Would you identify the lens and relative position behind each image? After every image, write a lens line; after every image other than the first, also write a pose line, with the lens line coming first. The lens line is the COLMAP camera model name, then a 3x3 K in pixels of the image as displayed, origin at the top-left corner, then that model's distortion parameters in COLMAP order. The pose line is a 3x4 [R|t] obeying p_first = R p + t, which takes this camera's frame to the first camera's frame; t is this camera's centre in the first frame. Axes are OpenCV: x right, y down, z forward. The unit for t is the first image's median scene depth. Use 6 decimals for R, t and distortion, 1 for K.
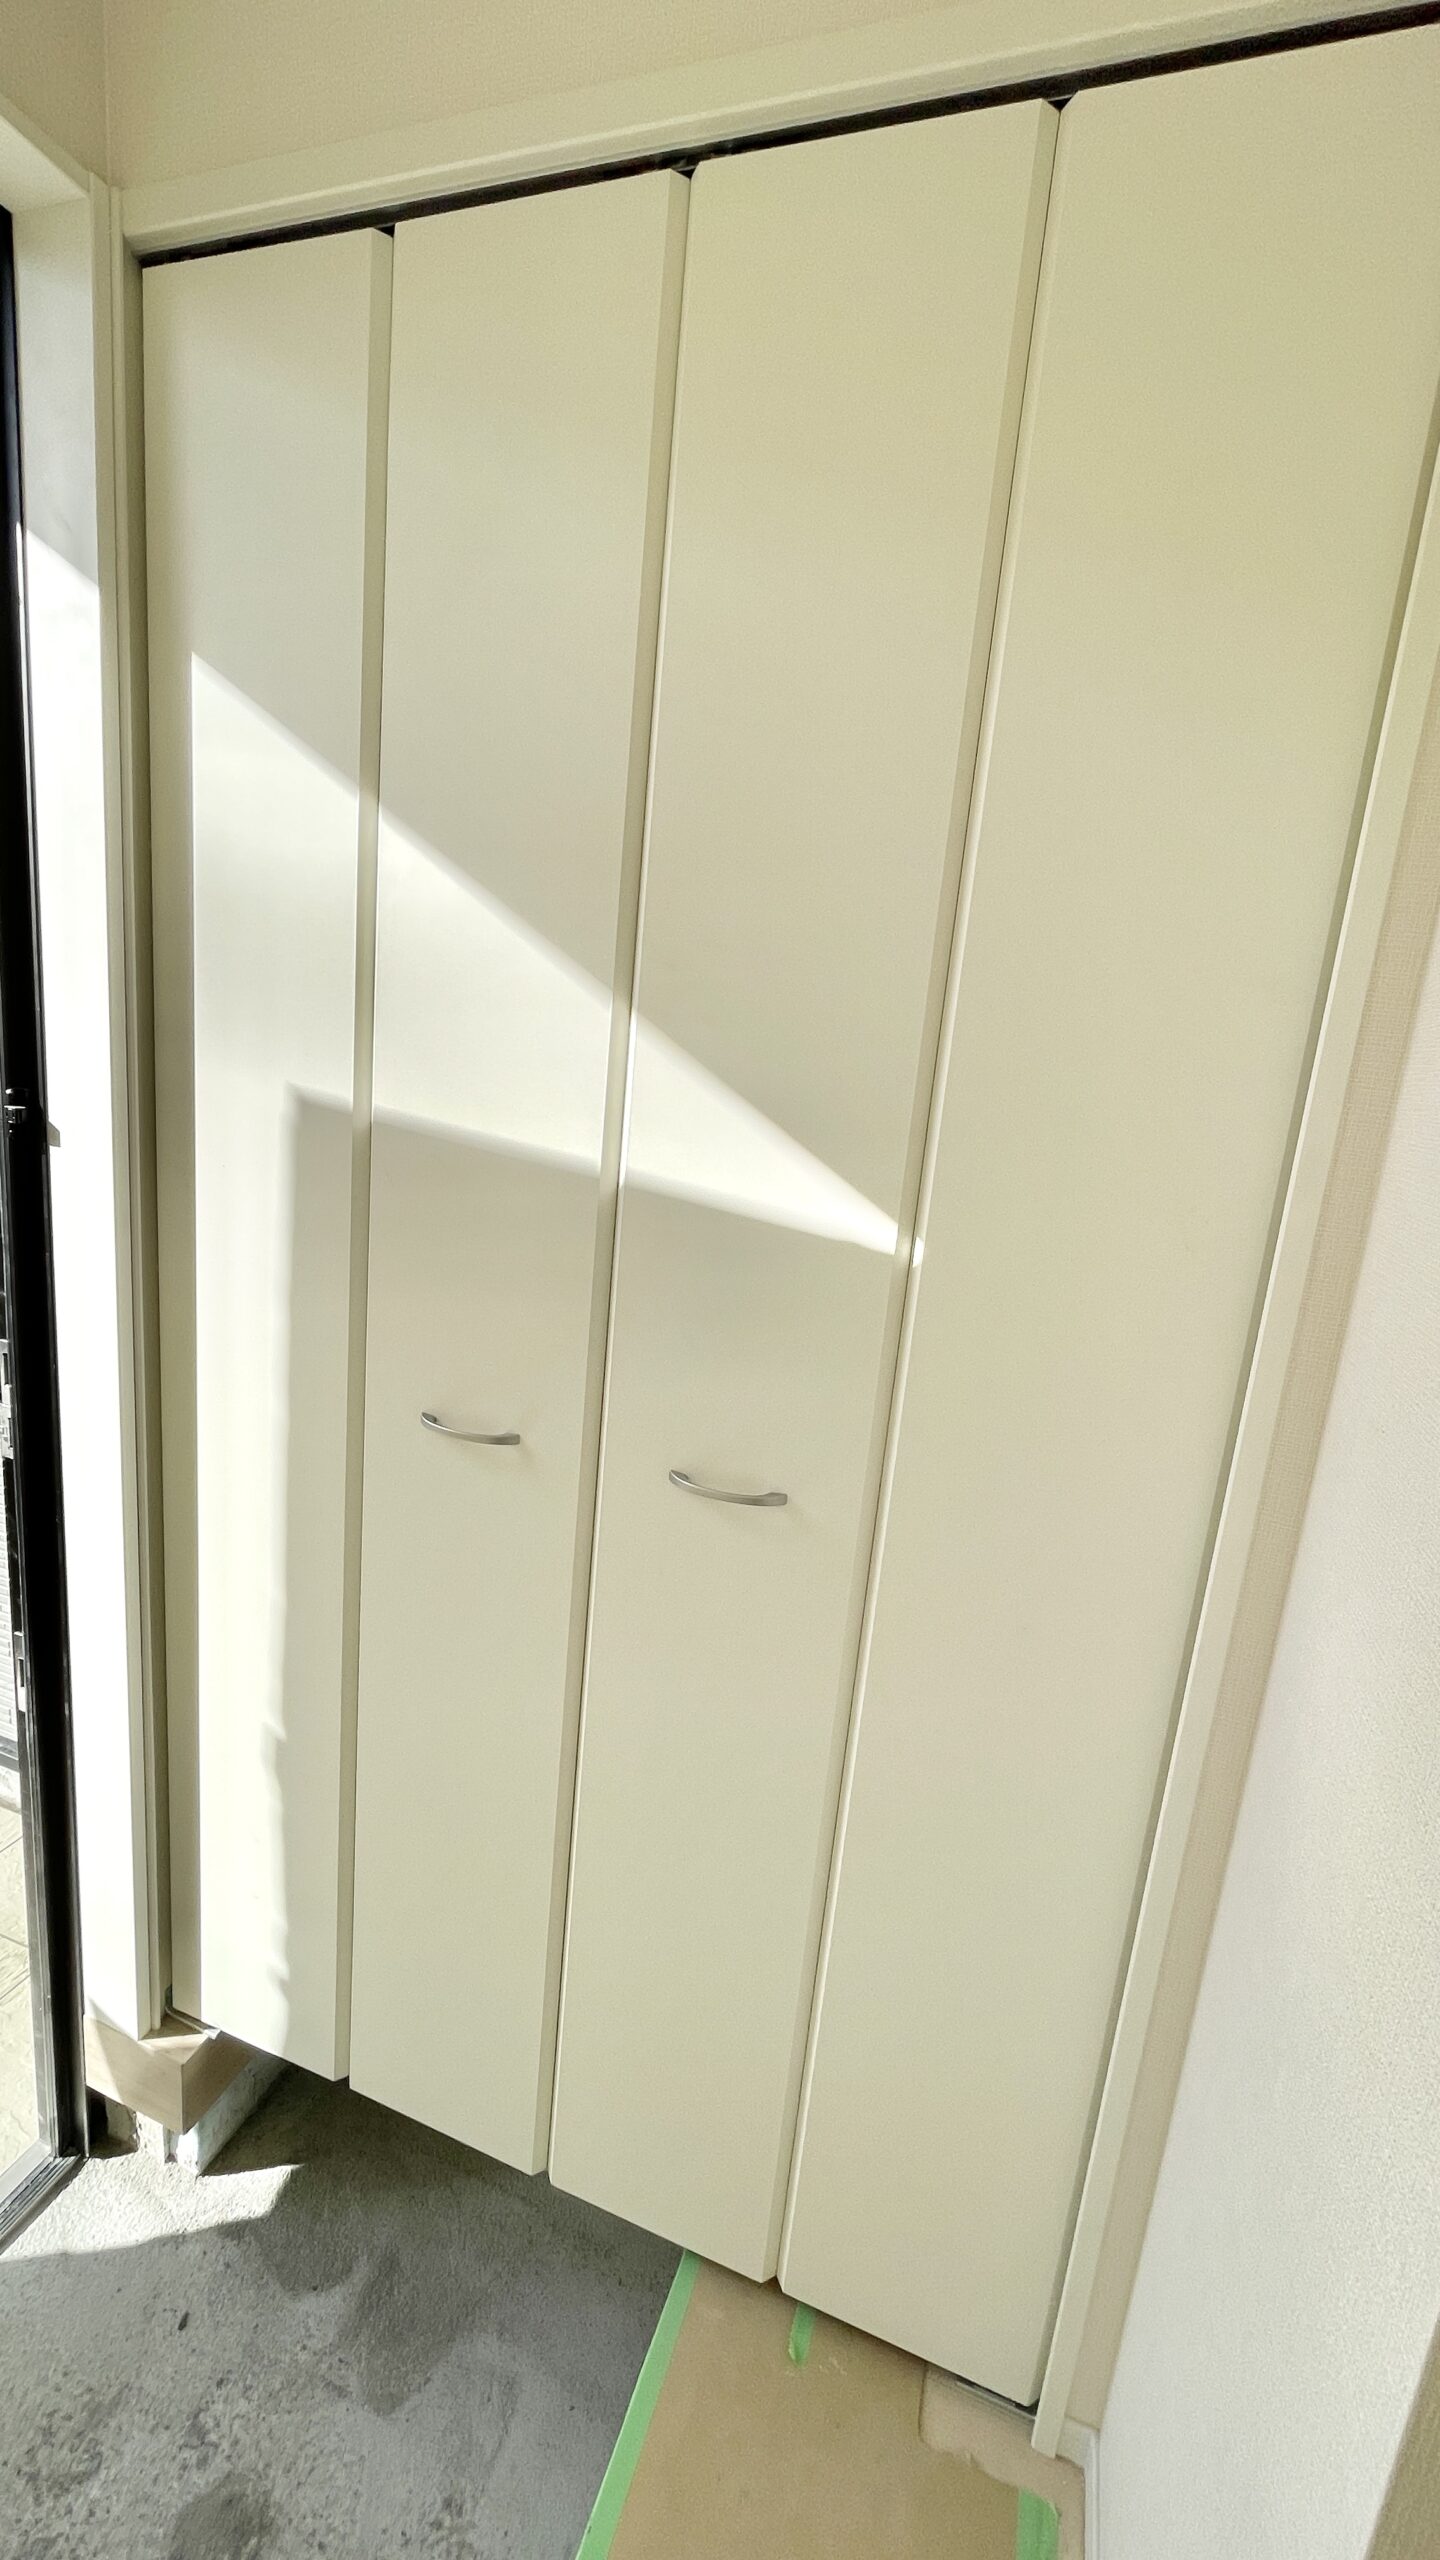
lens RADIAL K [[1032.4, 0, 707.4], [0, 1032.4, 1278.0], [0, 0, 1]] dist [-0.002856, -0.000105]
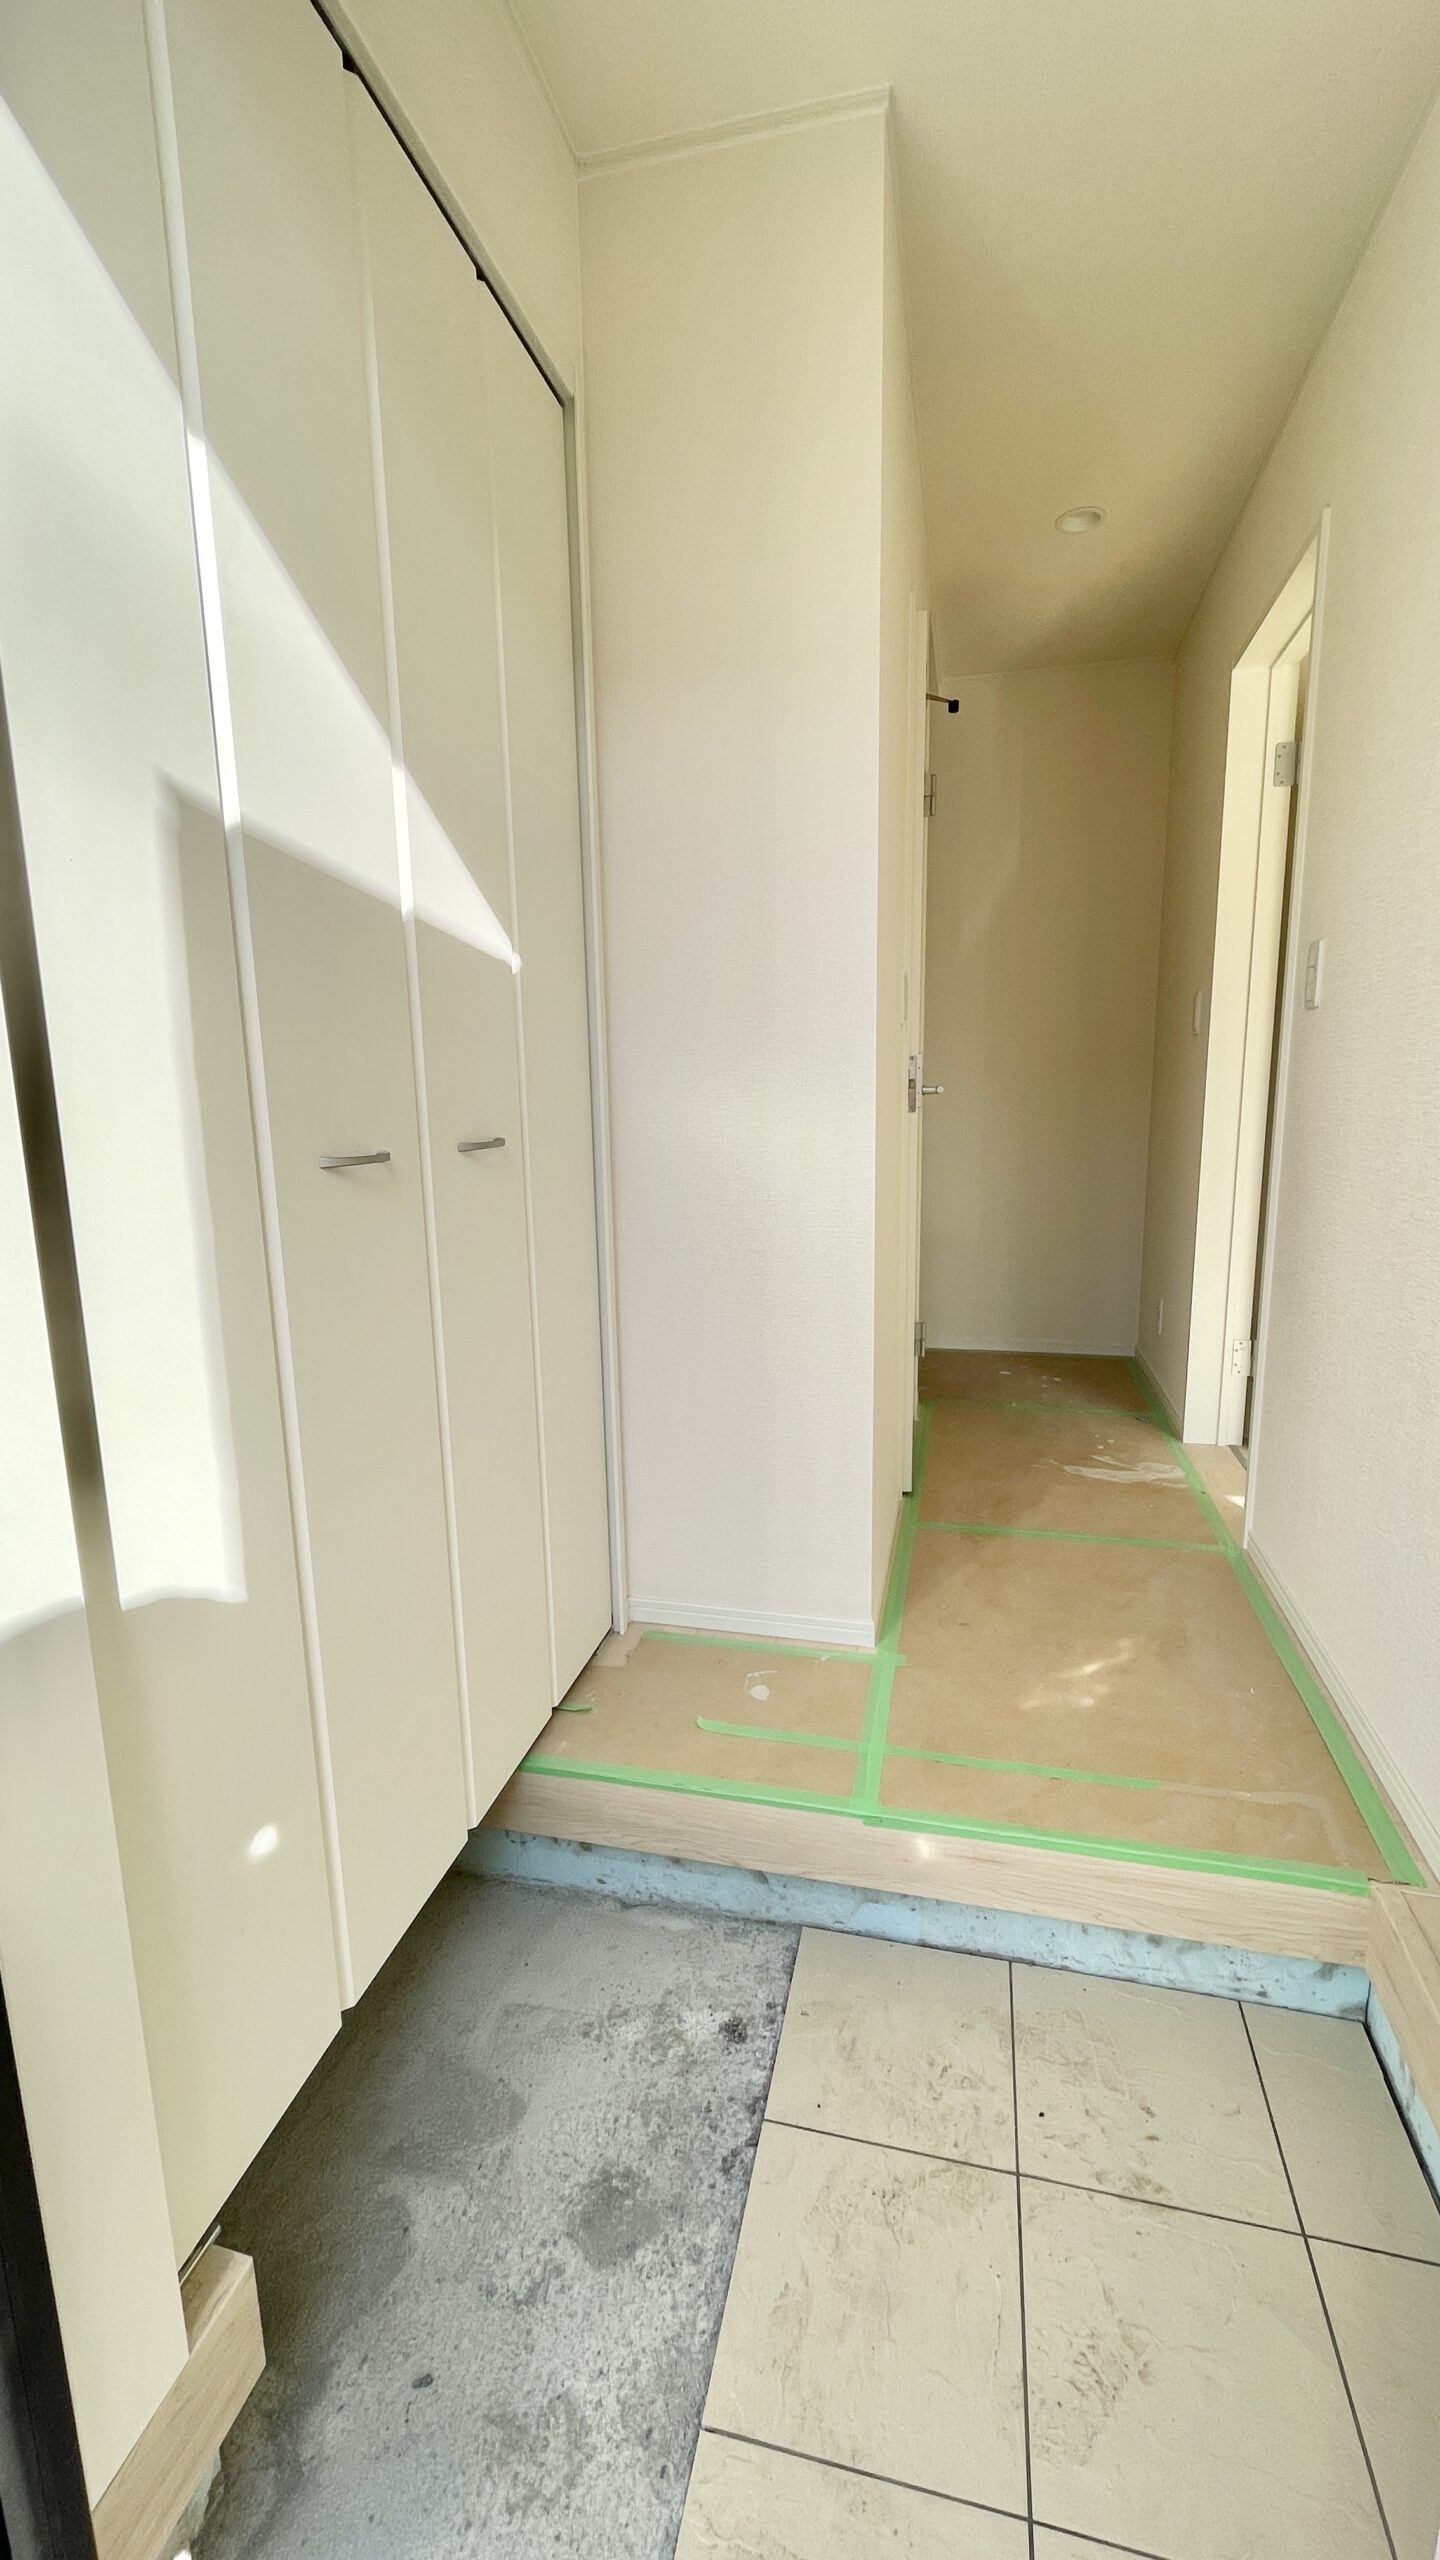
lens RADIAL K [[1032.4, 0, 726.8], [0, 1032.4, 1278.2], [0, 0, 1]] dist [-0.002856, -0.000105]
pose [[-0.111864, -0.252210, 0.961185, -1.134037], [0.215979, 0.937963, 0.271253, 0.048360], [-0.969969, 0.237939, -0.050453, 0.635349]]
